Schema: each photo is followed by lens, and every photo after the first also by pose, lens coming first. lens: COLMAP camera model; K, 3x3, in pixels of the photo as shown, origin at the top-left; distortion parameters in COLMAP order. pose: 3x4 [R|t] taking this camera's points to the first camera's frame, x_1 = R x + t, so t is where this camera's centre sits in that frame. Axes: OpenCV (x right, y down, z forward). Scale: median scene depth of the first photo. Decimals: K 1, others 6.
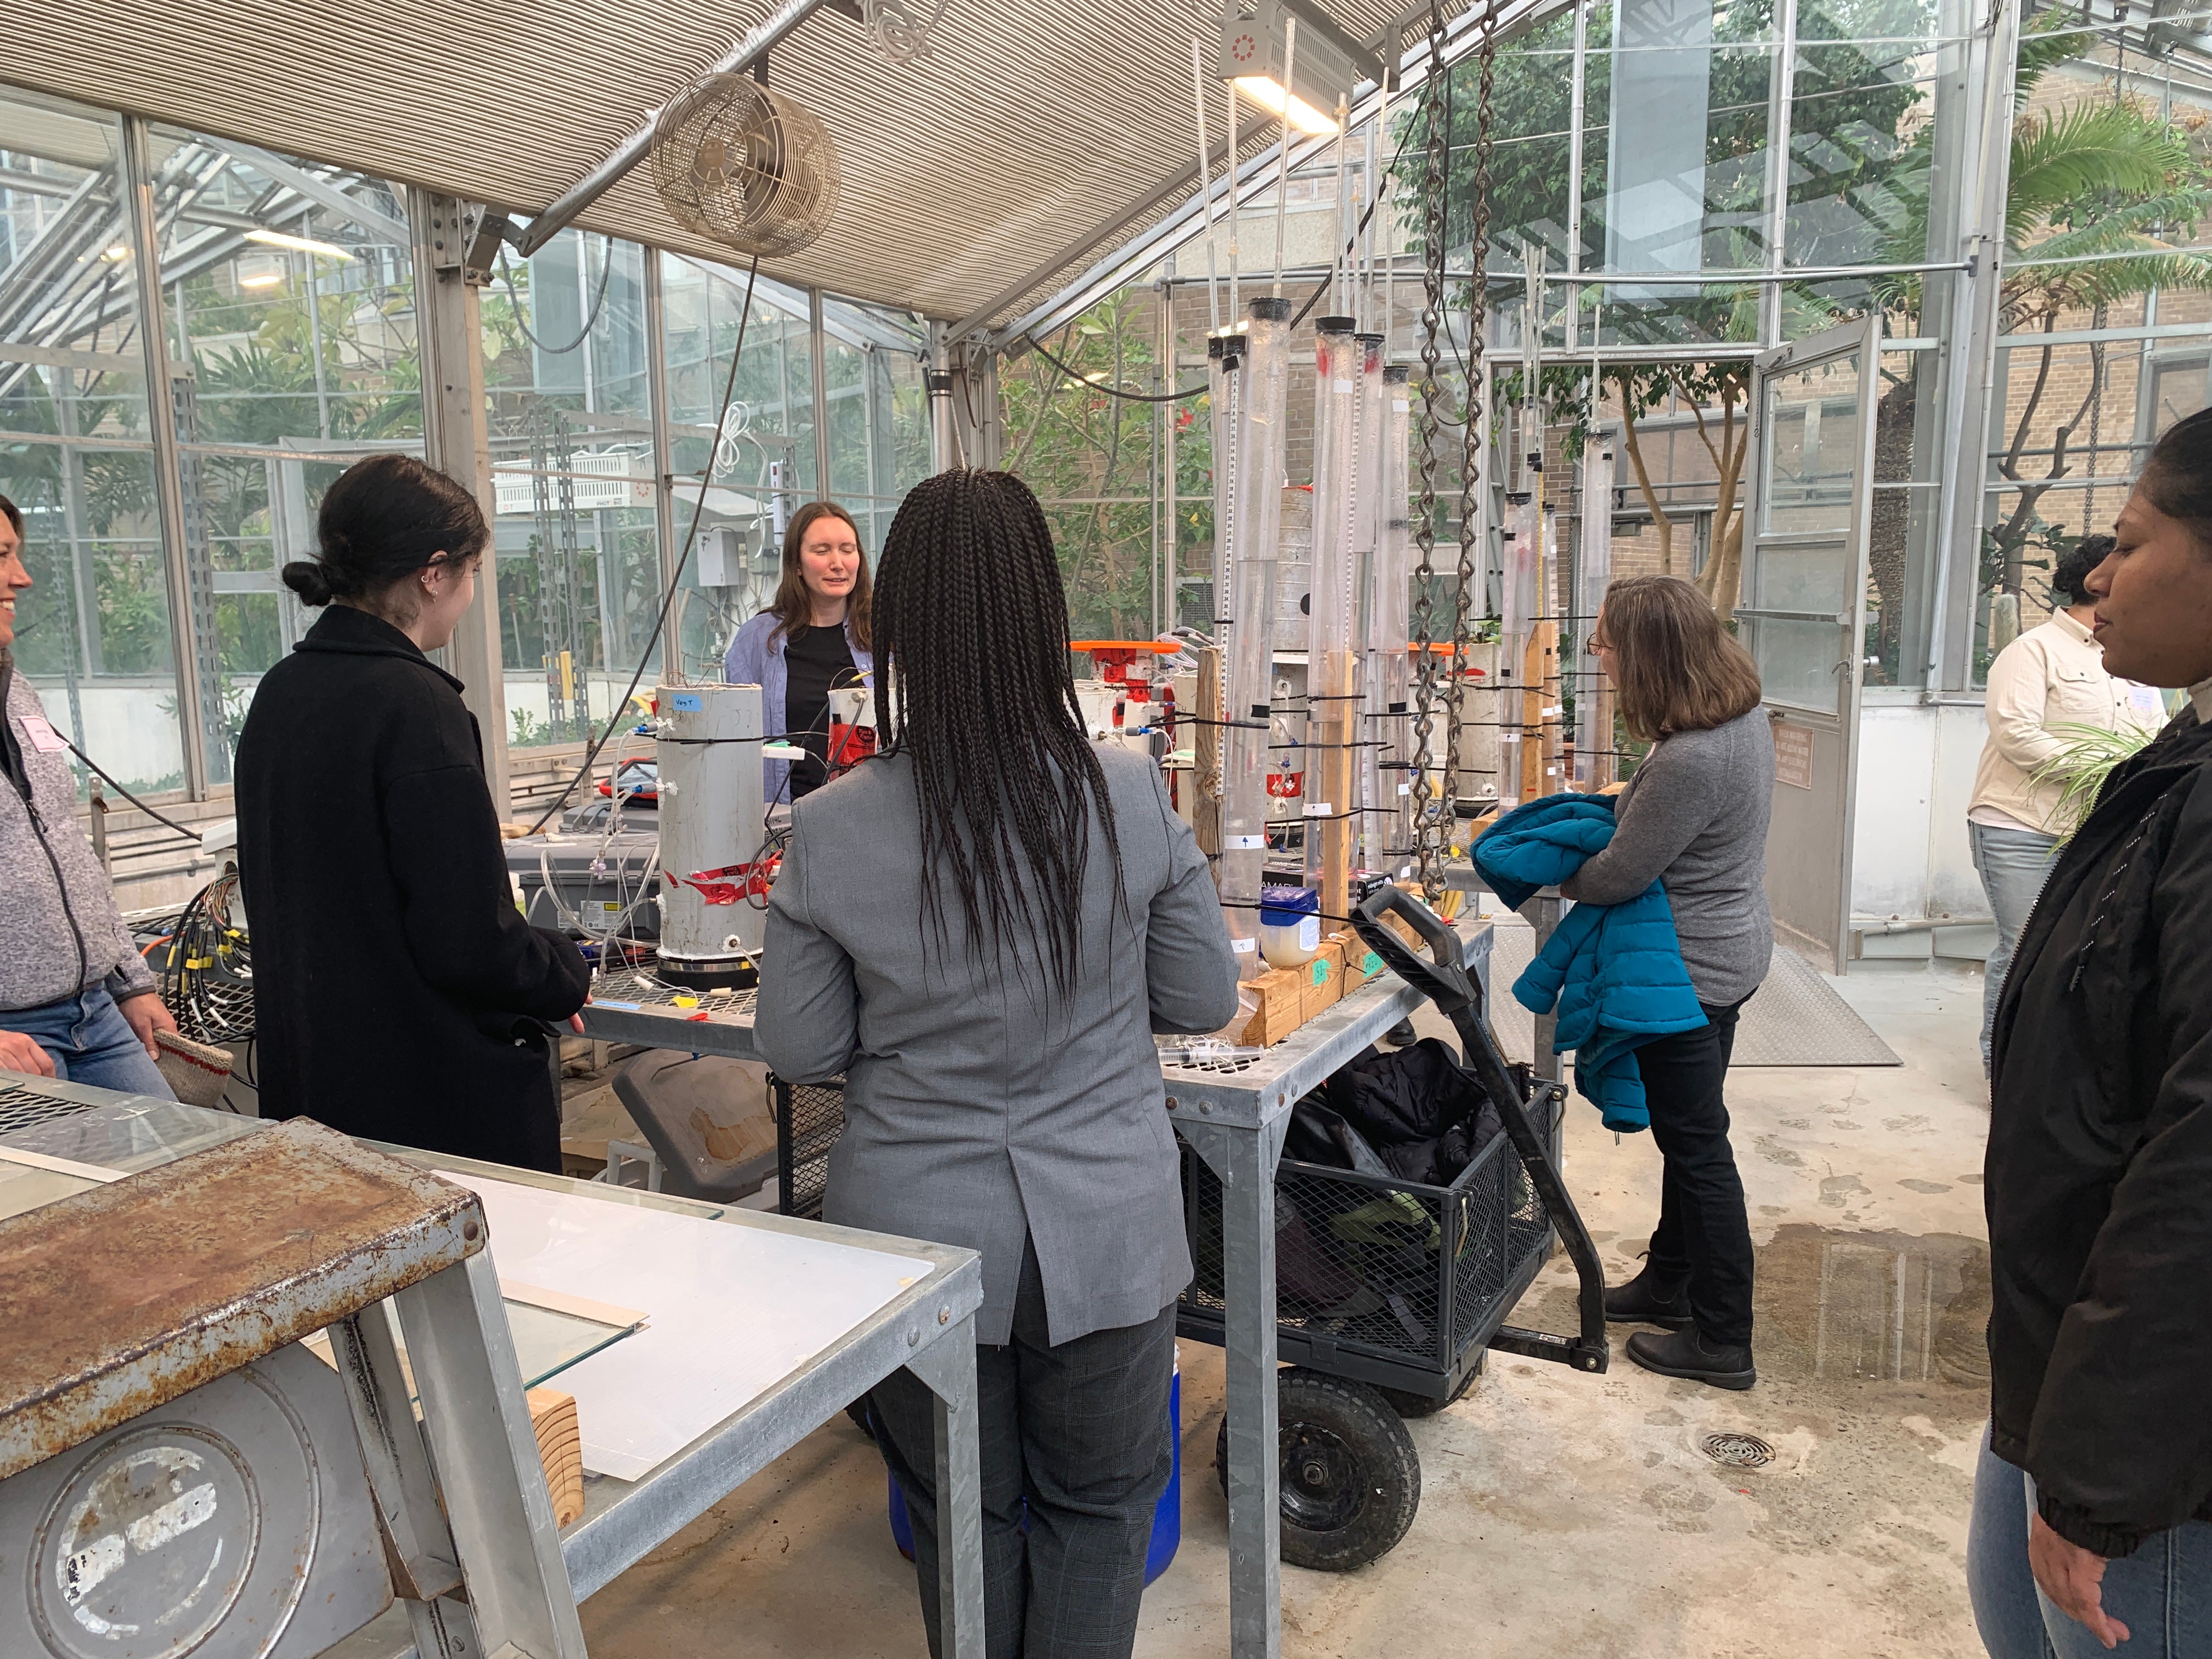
lens RADIAL K [[1713.8, 0, 1107.7], [0, 1713.8, 842.6], [0, 0, 1]] dist [0.081242, -0.110899]
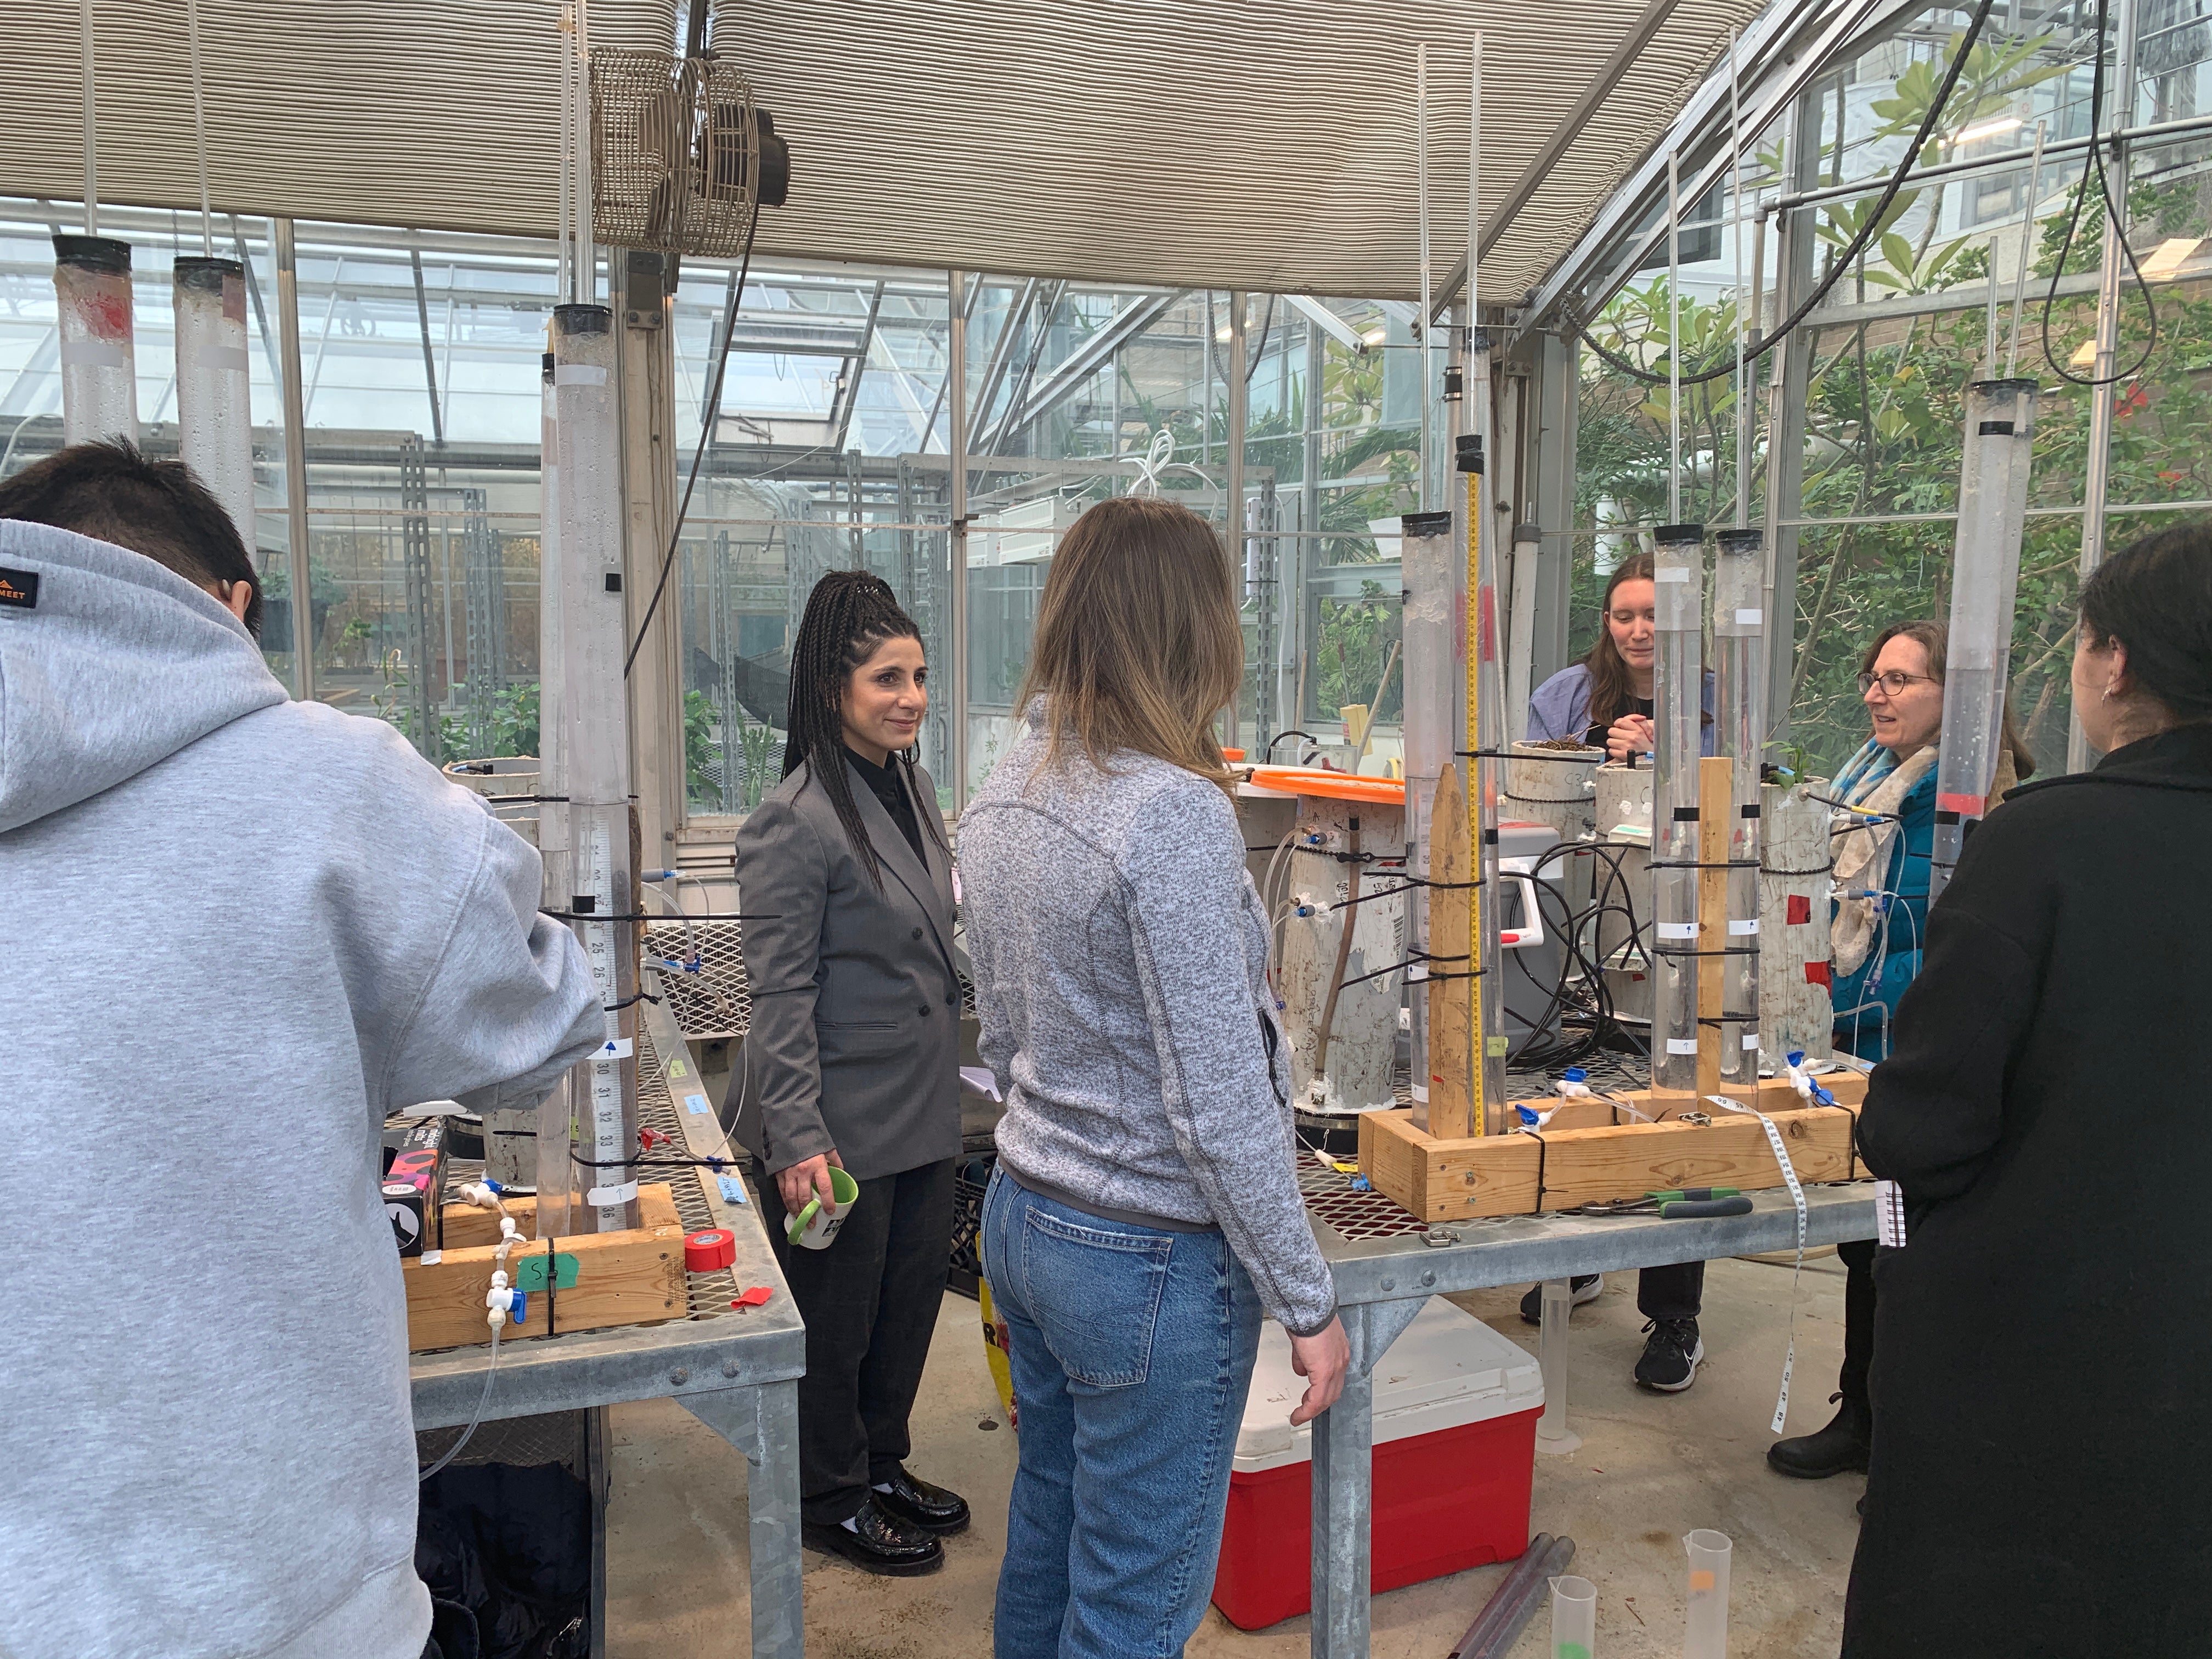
lens RADIAL K [[1695.4, 0, 1106.0], [0, 1695.4, 829.5], [0, 0, 1]] dist [0.018239, 0.004446]
pose [[0.705429, 0.100335, -0.701643, 0.362966], [-0.118424, 0.992699, 0.022894, -0.072377], [0.698818, 0.066941, 0.712161, 0.384723]]
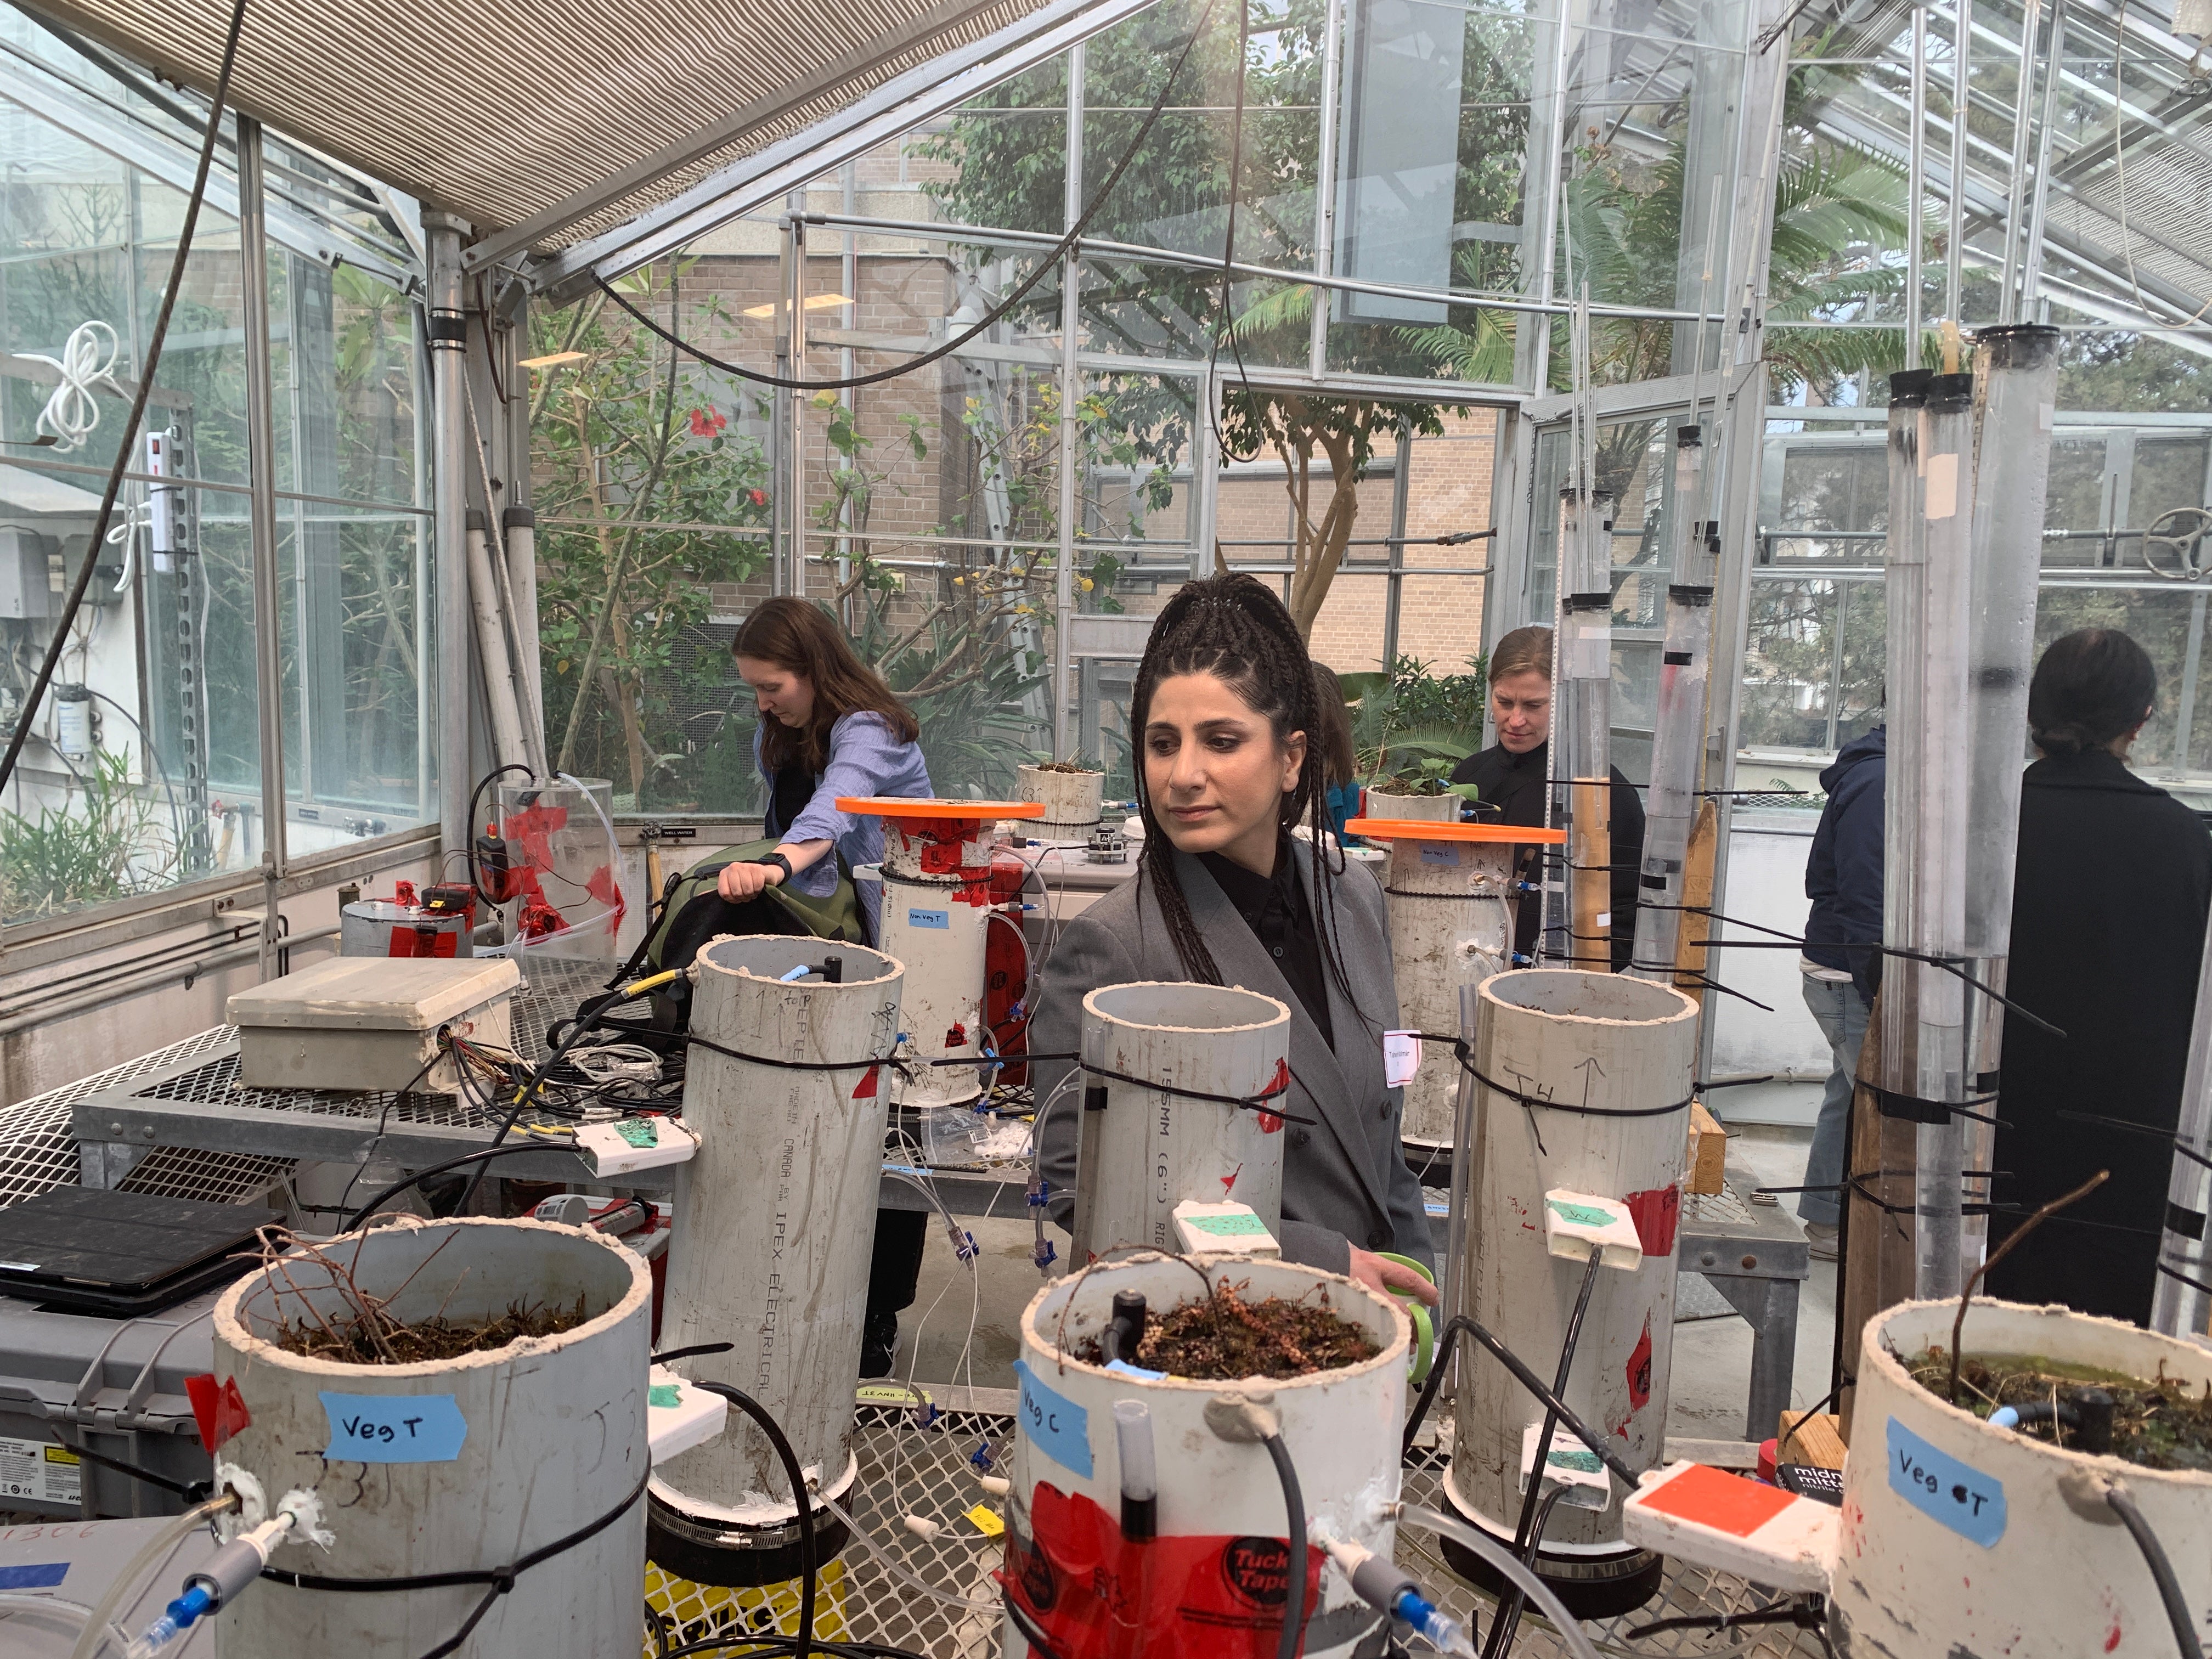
lens RADIAL K [[1695.2, 0, 1073.3], [0, 1695.2, 829.5], [0, 0, 1]] dist [0.009965, -0.001886]
pose [[0.932467, -0.004048, 0.361231, -0.114474], [0.010320, 0.999828, -0.015434, -0.074817], [-0.361106, 0.018119, 0.932349, 0.356495]]
